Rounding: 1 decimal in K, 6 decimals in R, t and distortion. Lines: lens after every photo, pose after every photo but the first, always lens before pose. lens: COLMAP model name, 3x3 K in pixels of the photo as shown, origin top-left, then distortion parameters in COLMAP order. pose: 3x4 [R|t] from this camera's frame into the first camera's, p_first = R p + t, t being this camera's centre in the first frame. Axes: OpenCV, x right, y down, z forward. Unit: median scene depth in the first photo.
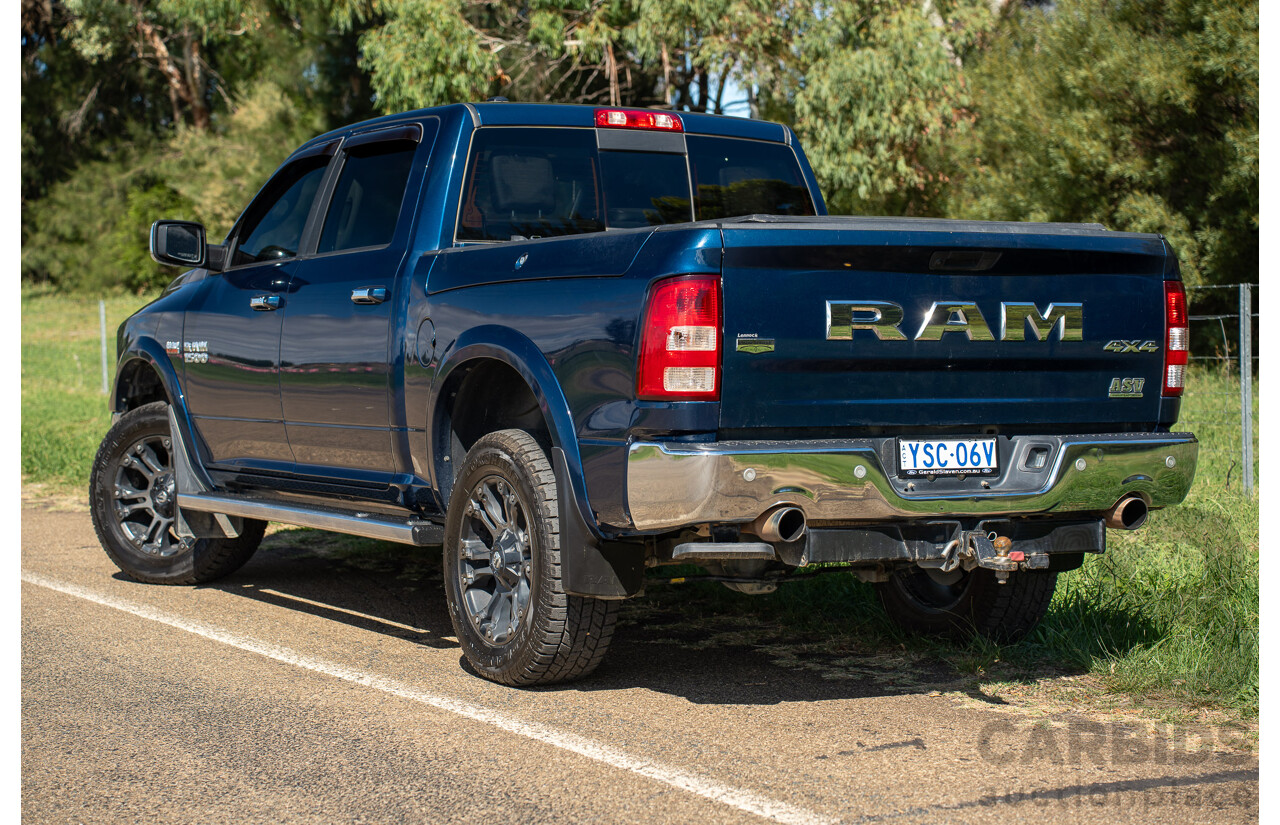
lens RADIAL K [[2384.6, 0, 640.0], [0, 2384.6, 412.5], [0, 0, 1]] dist [0.479904, 0.055185]
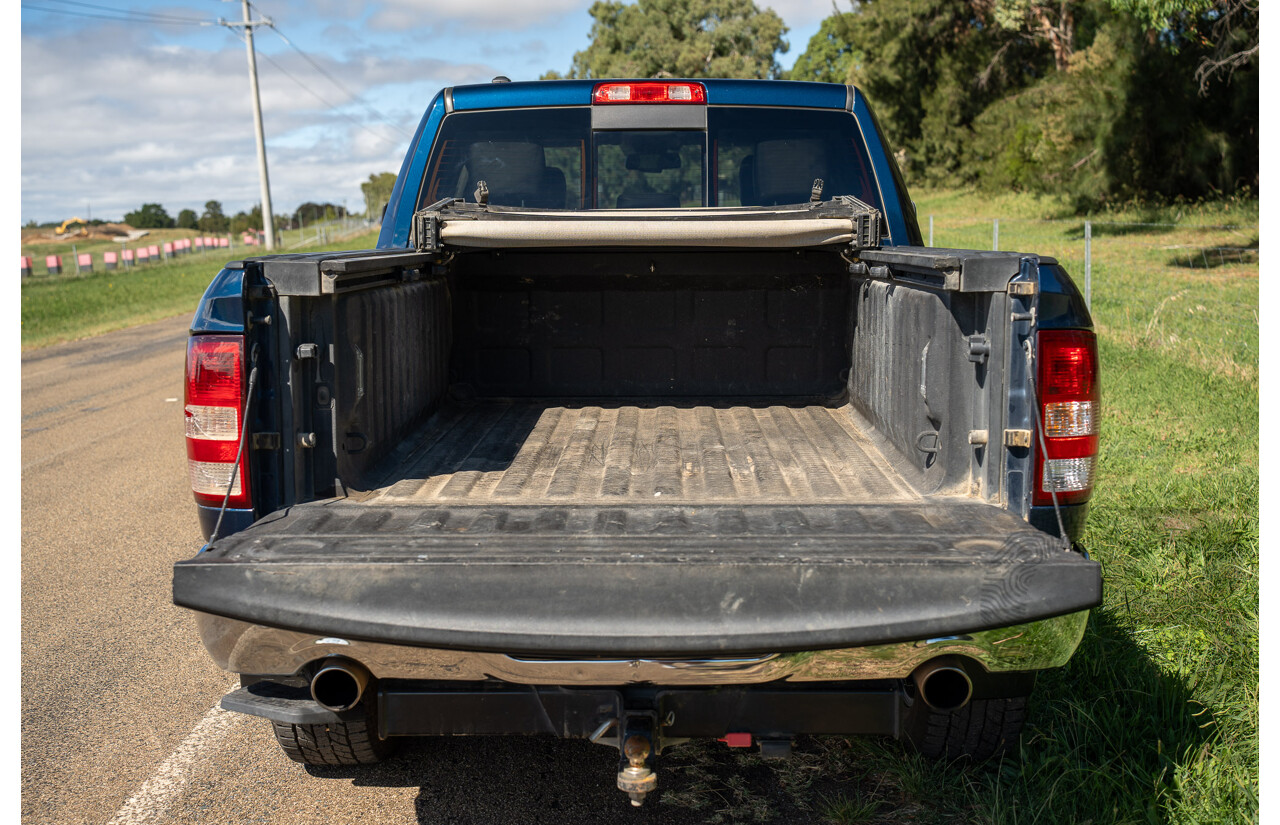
lens RADIAL K [[1437.5, 0, 622.1], [0, 1437.5, 438.3], [0, 0, 1]] dist [0.120977, 0.014330]
pose [[0.866016, 0.063181, -0.496009, 0.325926], [-0.000760, 0.992150, 0.125051, -0.076673], [0.500016, -0.107919, 0.859265, 0.642051]]
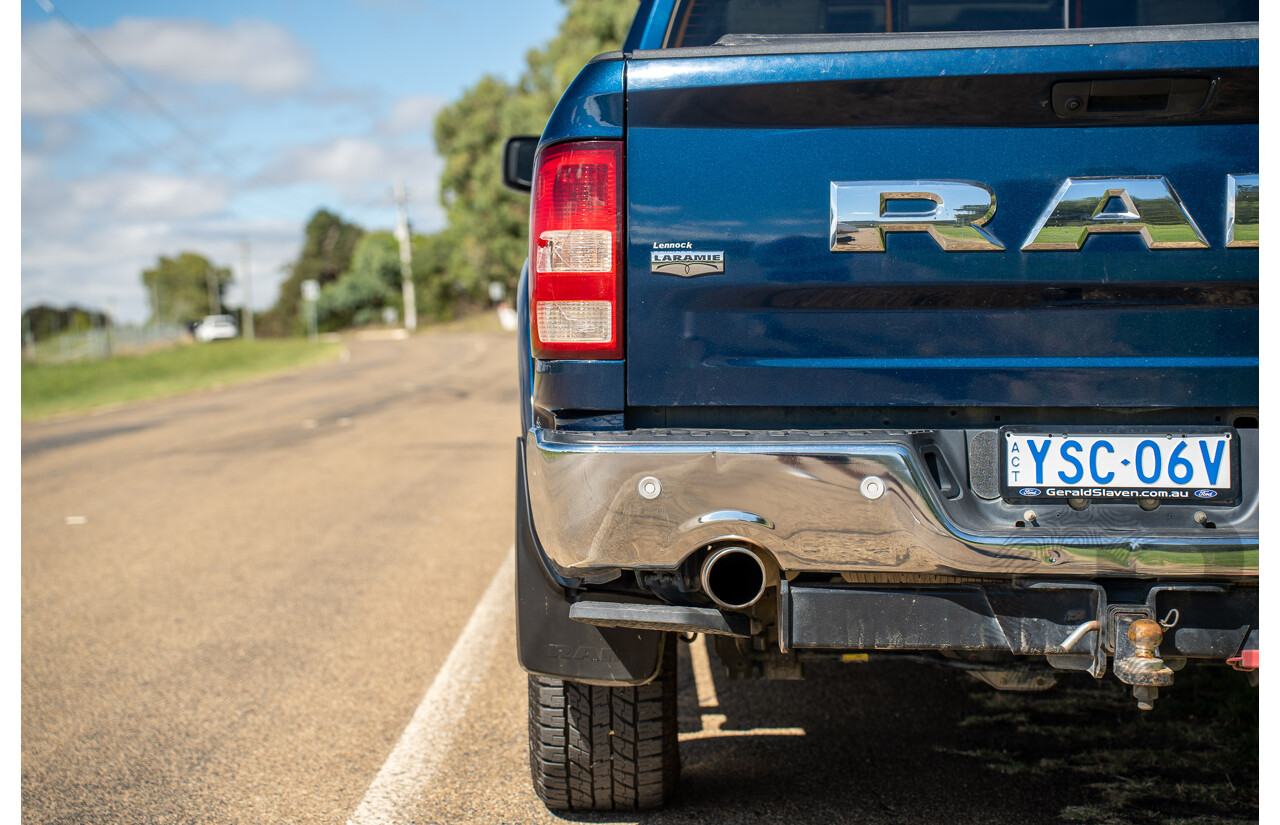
lens RADIAL K [[2527.6, 0, 613.3], [0, 2527.6, 411.6], [0, 0, 1]] dist [0.518503, 0.575219]
pose [[0.869040, 0.010797, -0.494624, 0.316165], [-0.010714, 0.999938, 0.003003, 0.005672], [0.494626, 0.002689, 0.869102, 0.436670]]
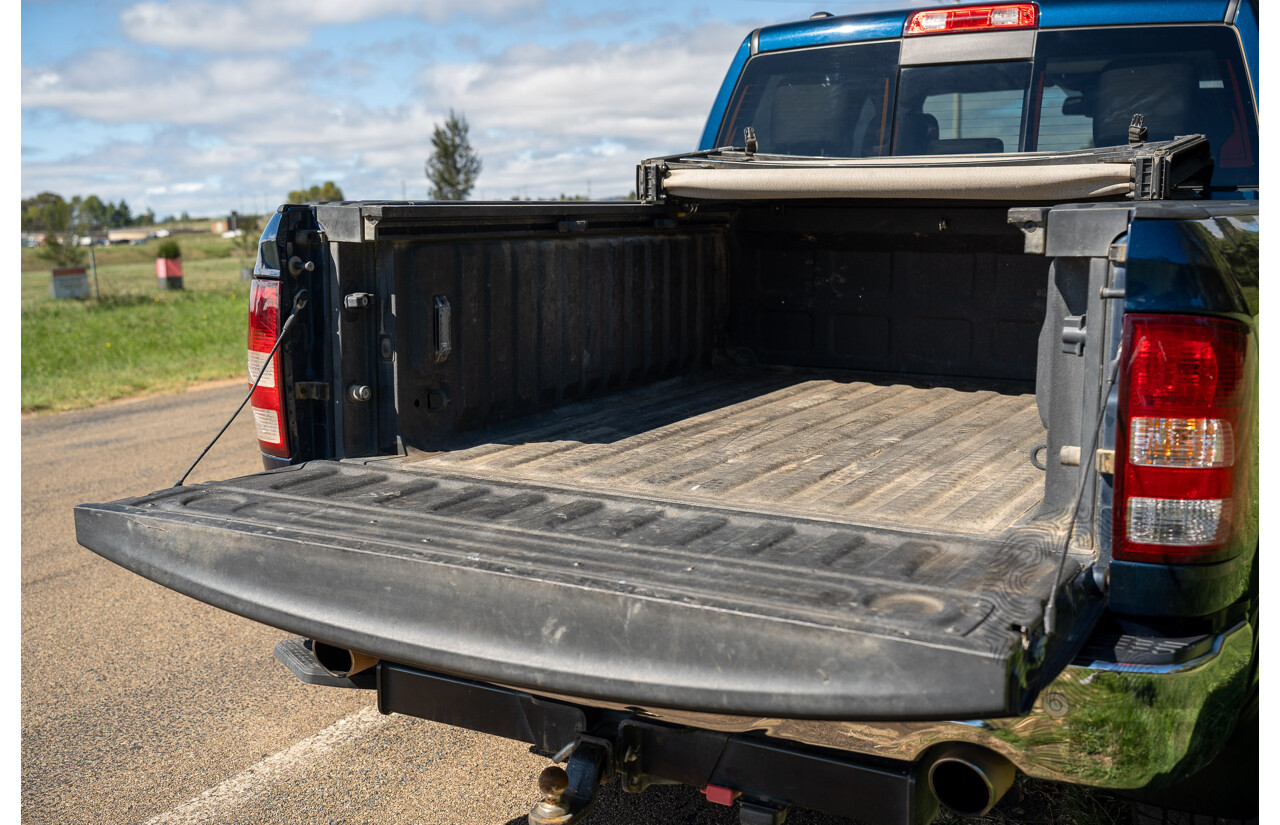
lens RADIAL K [[1377.1, 0, 597.3], [0, 1377.1, 435.6], [0, 0, 1]] dist [0.096503, 0.006203]
pose [[0.529054, 0.142581, -0.836524, 0.400801], [-0.017092, 0.987374, 0.157483, -0.073739], [0.848416, -0.069019, 0.524811, 0.815092]]
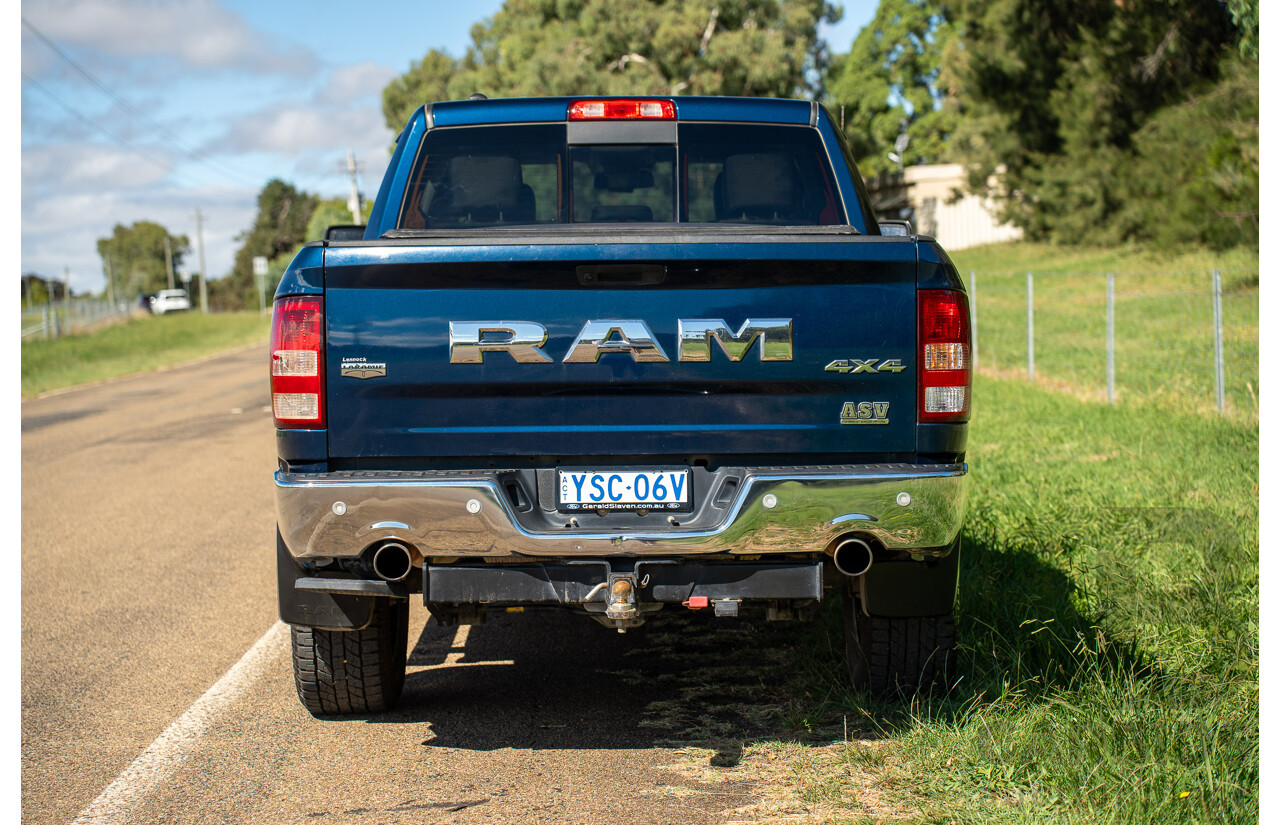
lens RADIAL K [[2527.6, 0, 613.3], [0, 2527.6, 411.6], [0, 0, 1]] dist [0.518503, 0.575219]
pose [[0.876508, 0.008298, -0.481315, 0.582123], [-0.000190, 0.999857, 0.016891, -0.027105], [0.481386, -0.014714, 0.876385, 0.161414]]
